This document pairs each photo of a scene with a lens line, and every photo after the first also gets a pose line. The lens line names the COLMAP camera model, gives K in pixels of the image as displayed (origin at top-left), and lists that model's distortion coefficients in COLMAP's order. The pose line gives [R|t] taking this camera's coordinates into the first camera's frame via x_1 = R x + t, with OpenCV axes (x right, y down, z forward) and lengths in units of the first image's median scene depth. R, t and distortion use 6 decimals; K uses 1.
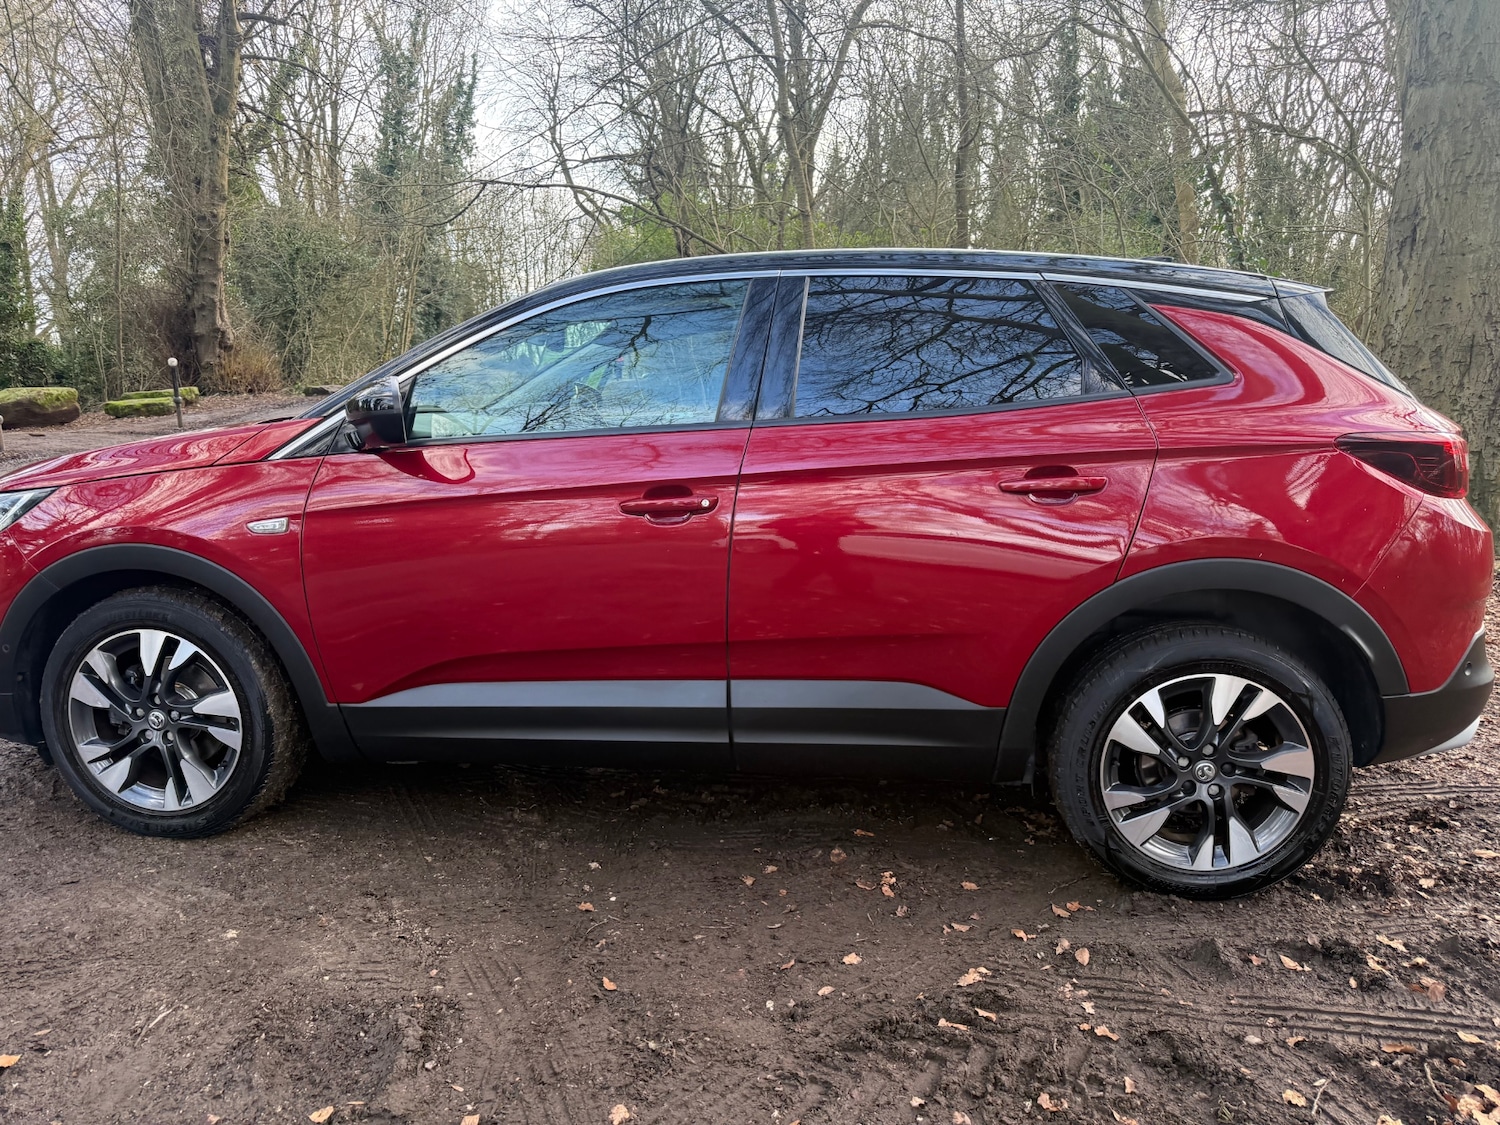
lens RADIAL K [[1049.2, 0, 748.1], [0, 1049.2, 569.5], [0, 0, 1]] dist [0.021373, -0.024296]
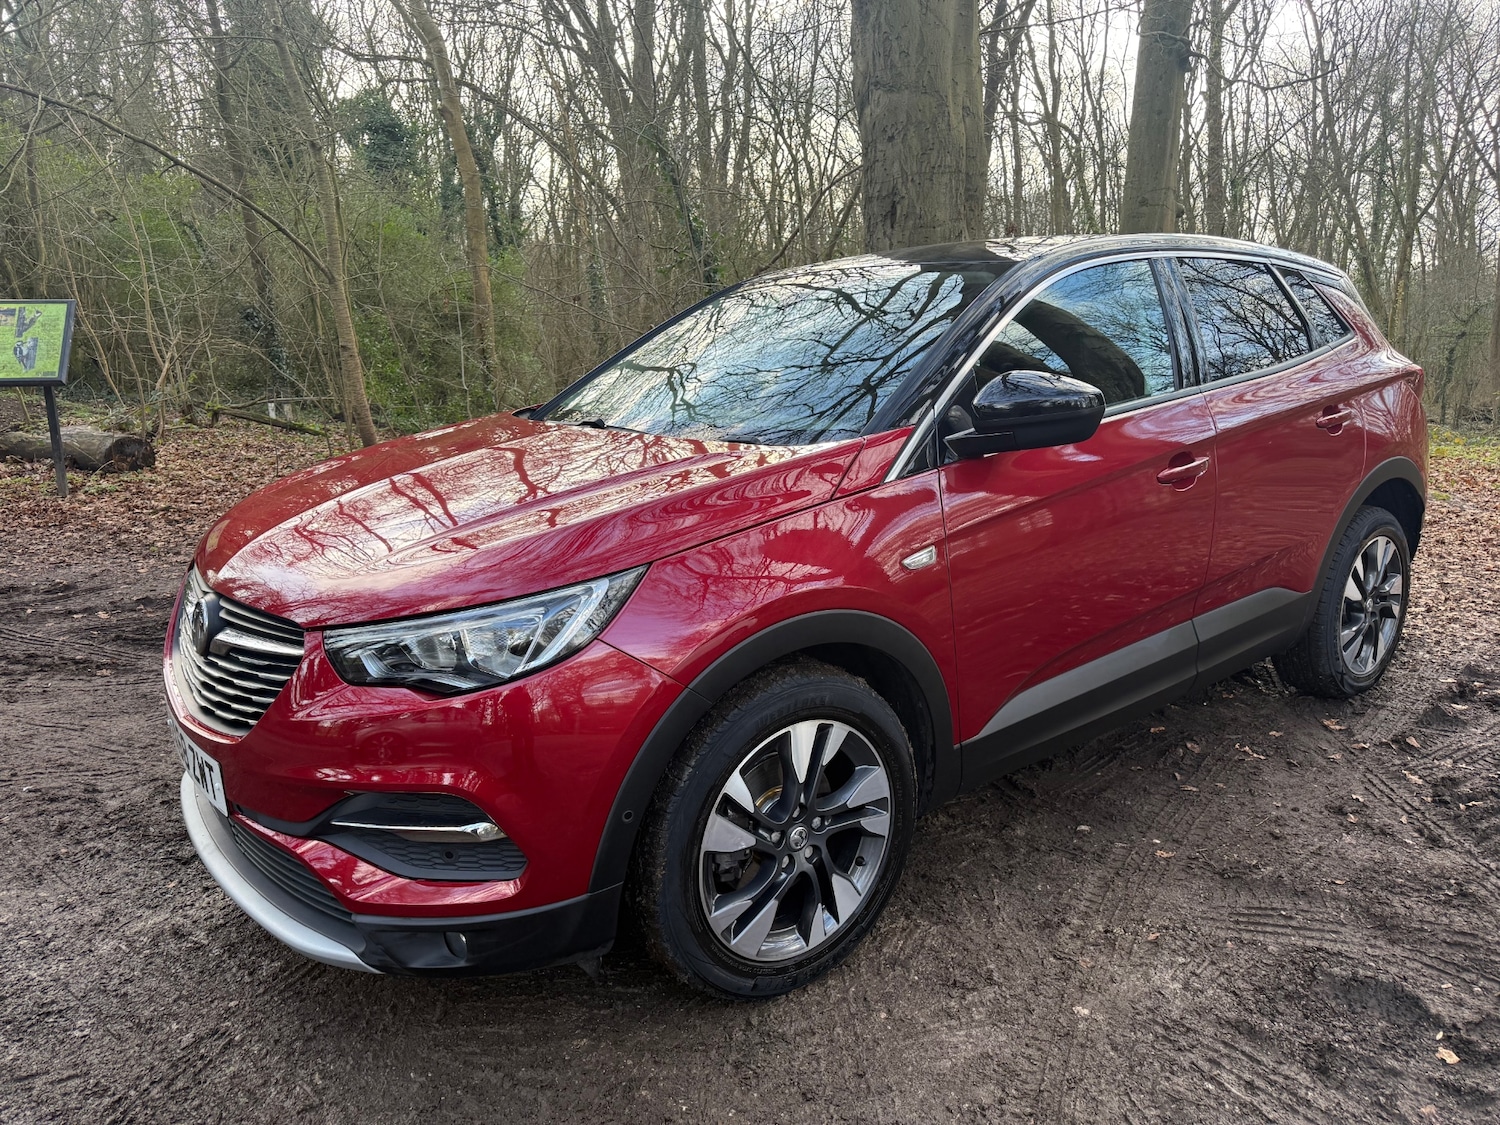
lens RADIAL K [[1053.8, 0, 765.3], [0, 1053.8, 569.1], [0, 0, 1]] dist [0.004556, -0.003321]
pose [[0.721440, -0.184068, 0.667565, -1.070148], [0.149818, 0.982682, 0.109047, -0.137064], [-0.676076, 0.021343, 0.736523, 0.457939]]
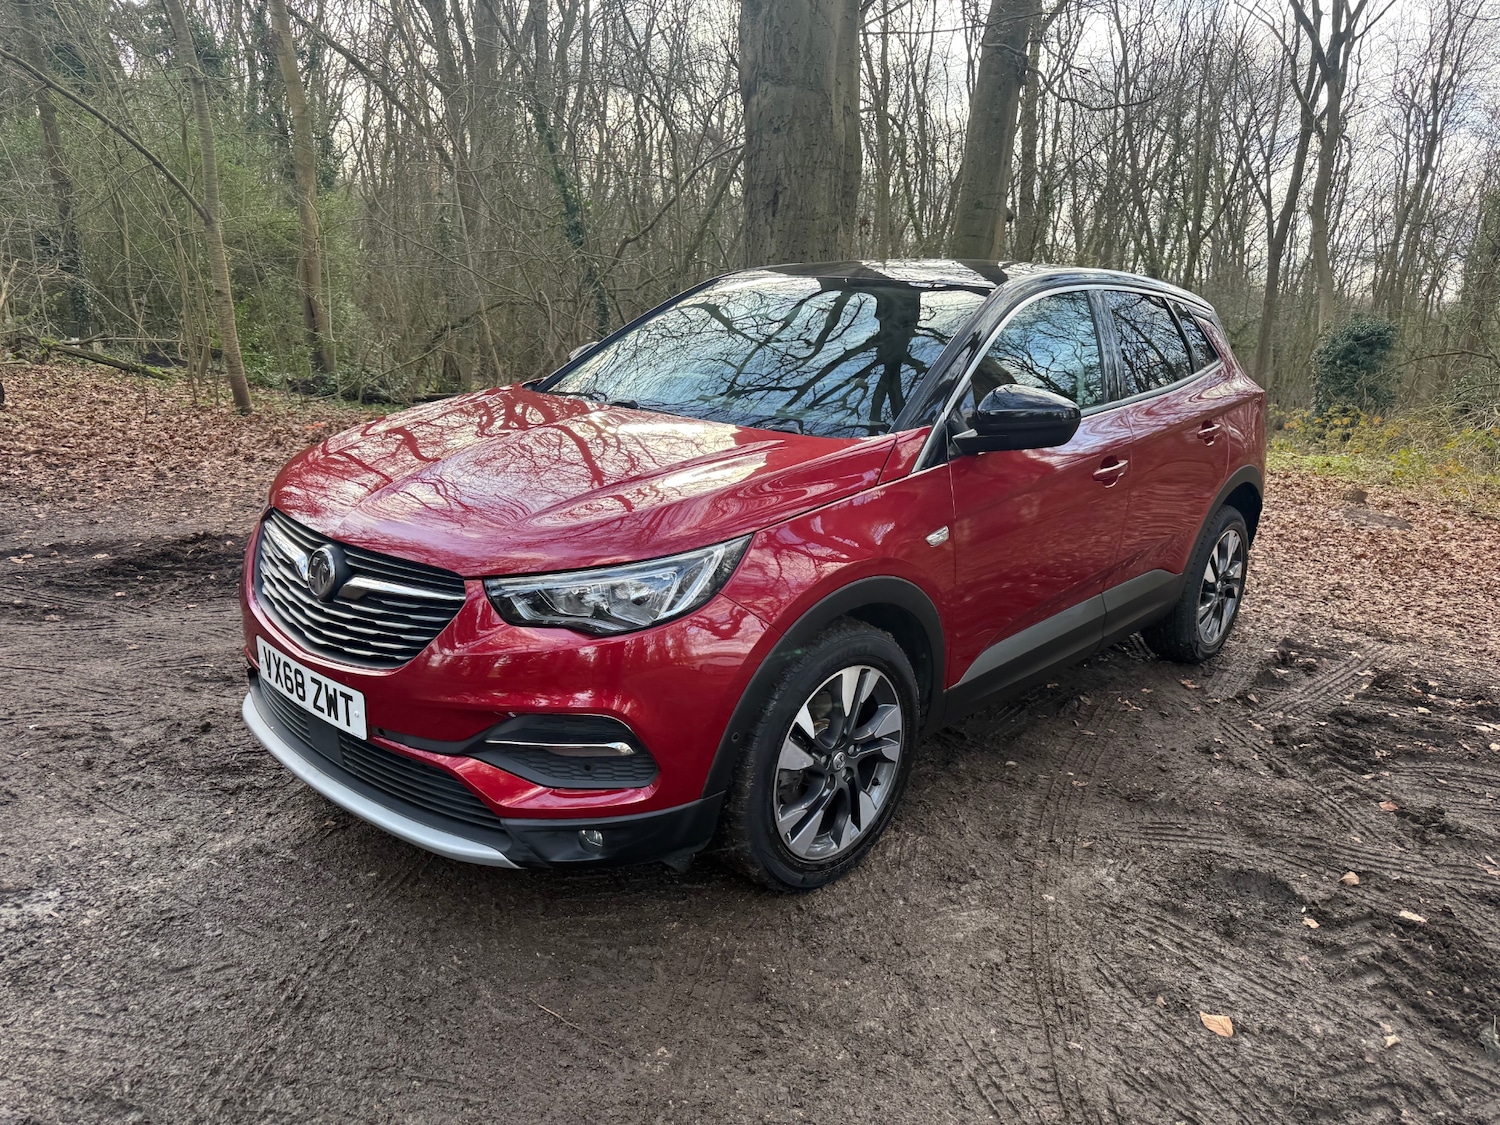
lens RADIAL K [[1049.2, 0, 748.1], [0, 1049.2, 569.5], [0, 0, 1]] dist [0.021373, -0.024296]
pose [[0.608406, -0.182573, 0.772340, -1.321507], [0.093949, 0.982905, 0.158340, -0.182006], [-0.788046, -0.023774, 0.615158, 0.502962]]
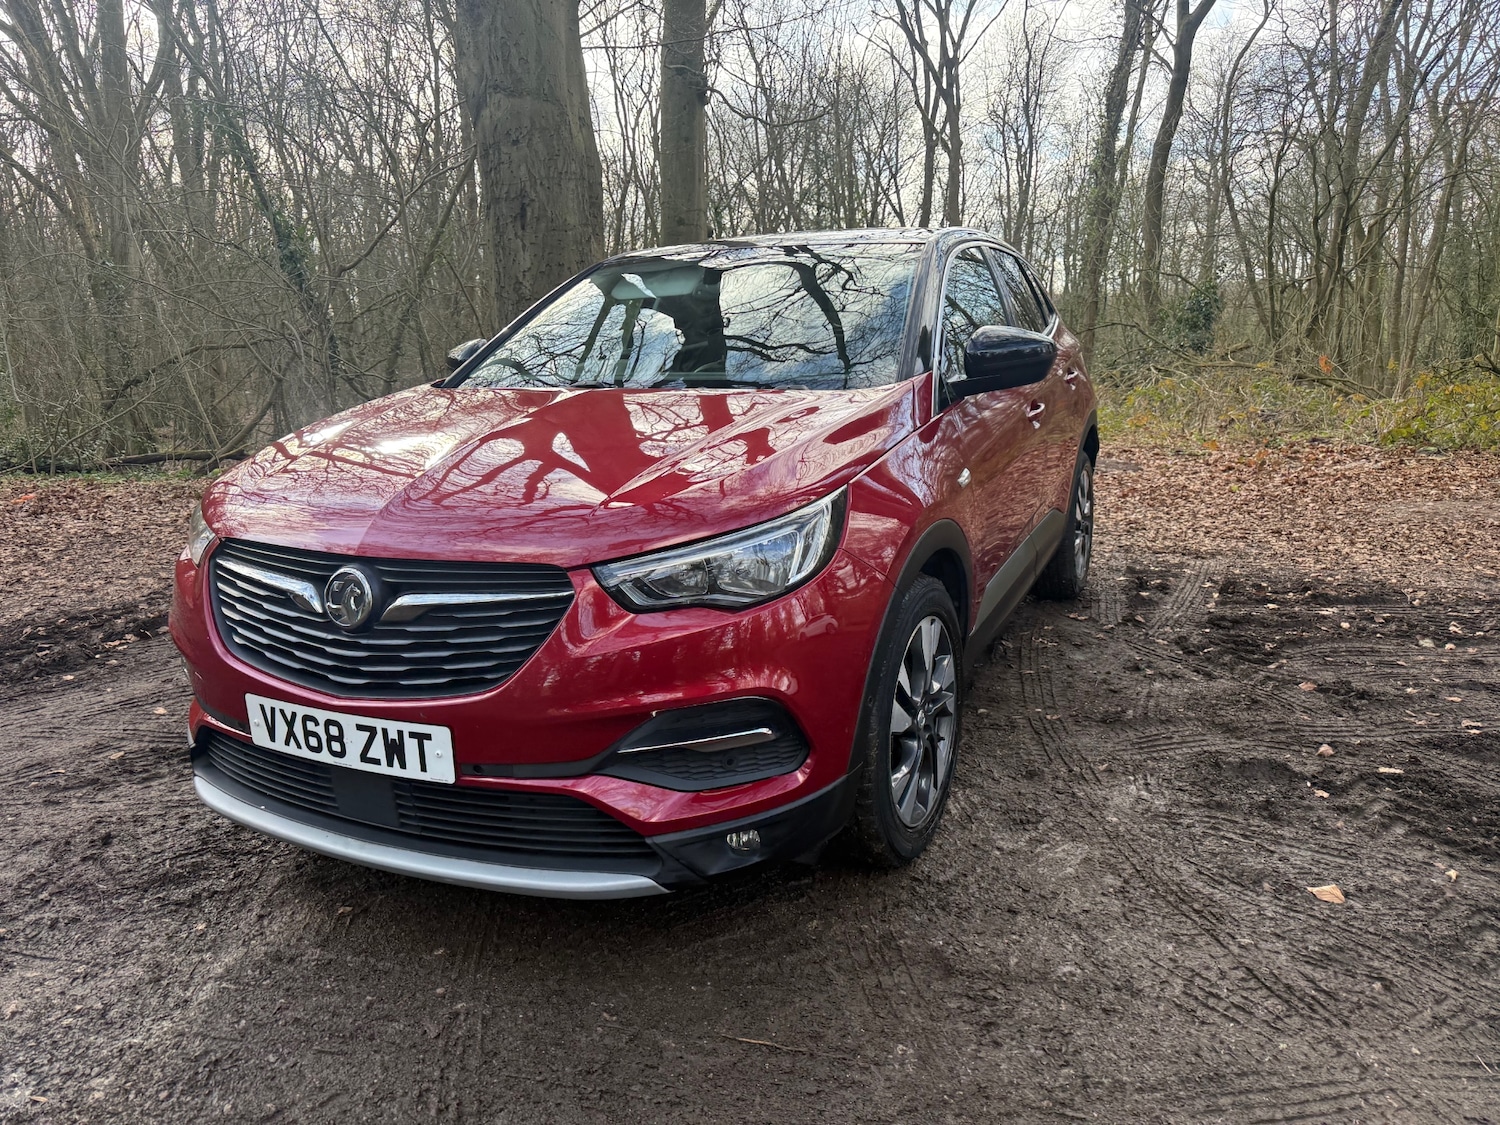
lens RADIAL K [[1045.4, 0, 745.5], [0, 1045.4, 561.7], [0, 0, 1]] dist [0.034930, -0.040423]
pose [[0.346956, -0.225333, 0.910410, -1.417089], [0.191648, 0.967261, 0.166367, -0.165444], [-0.918092, 0.116756, 0.378781, 0.795630]]
